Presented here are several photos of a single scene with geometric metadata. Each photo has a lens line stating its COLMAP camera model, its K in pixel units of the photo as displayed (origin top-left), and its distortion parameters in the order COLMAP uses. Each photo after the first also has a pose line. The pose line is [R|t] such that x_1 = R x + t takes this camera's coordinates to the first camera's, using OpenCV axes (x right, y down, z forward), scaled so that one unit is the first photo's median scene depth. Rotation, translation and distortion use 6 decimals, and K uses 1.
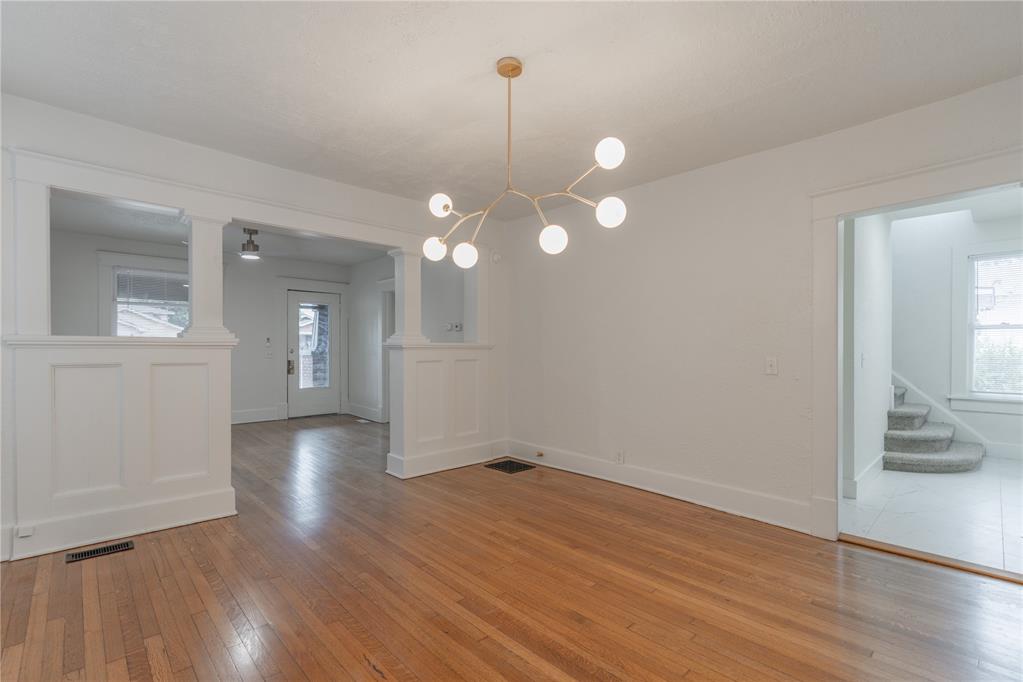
lens RADIAL K [[454.6, 0, 511.5], [0, 454.6, 341.0], [0, 0, 1]] dist [0.001386, 0.000339]
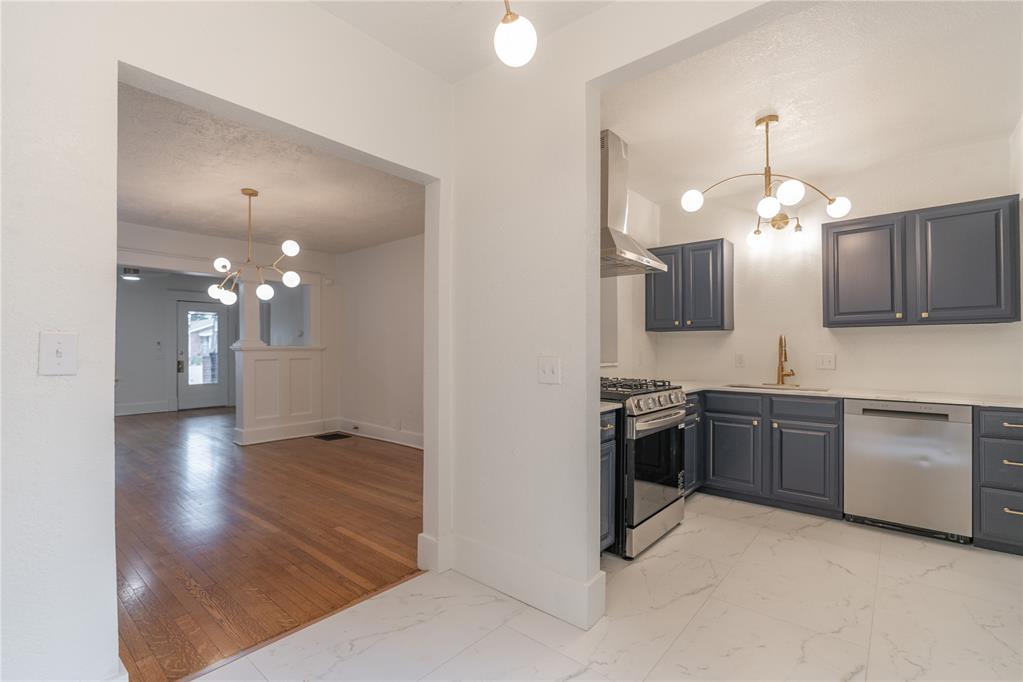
lens RADIAL K [[454.6, 0, 511.5], [0, 454.6, 341.0], [0, 0, 1]] dist [0.001386, 0.000339]
pose [[0.994777, -0.002577, 0.102036, 0.379227], [0.002608, 0.999997, -0.000173, -0.009276], [-0.102035, 0.000438, 0.994781, -0.396679]]
